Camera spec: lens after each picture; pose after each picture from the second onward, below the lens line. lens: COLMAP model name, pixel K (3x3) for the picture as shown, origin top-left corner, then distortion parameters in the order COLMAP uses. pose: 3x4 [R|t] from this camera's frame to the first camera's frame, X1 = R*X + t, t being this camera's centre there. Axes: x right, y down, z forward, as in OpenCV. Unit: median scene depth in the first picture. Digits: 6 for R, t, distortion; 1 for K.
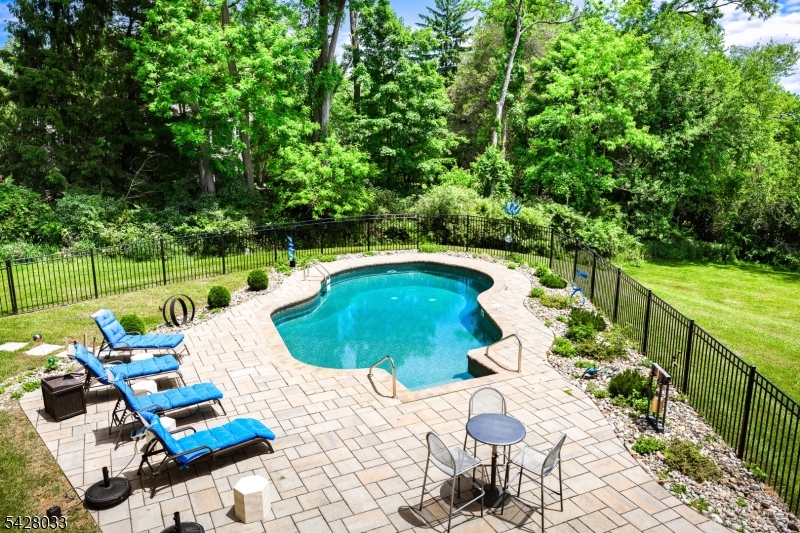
lens RADIAL K [[617.9, 0, 399.5], [0, 617.9, 266.4], [0, 0, 1]] dist [-0.010224, 0.001676]
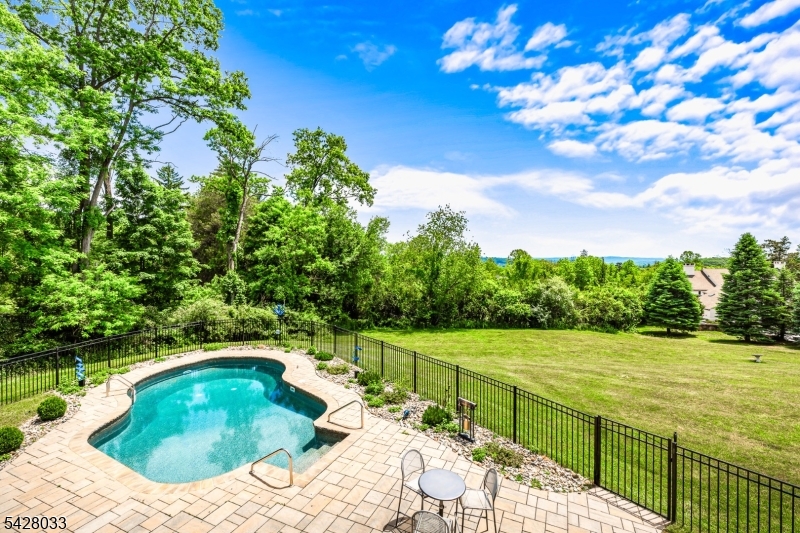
lens RADIAL K [[360.3, 0, 401.3], [0, 360.3, 263.2], [0, 0, 1]] dist [0.005770, -0.000291]
pose [[0.770020, -0.011491, 0.637917, -0.099954], [0.143851, 0.977220, -0.156037, -0.020223], [-0.621592, 0.211917, 0.754132, 0.104862]]
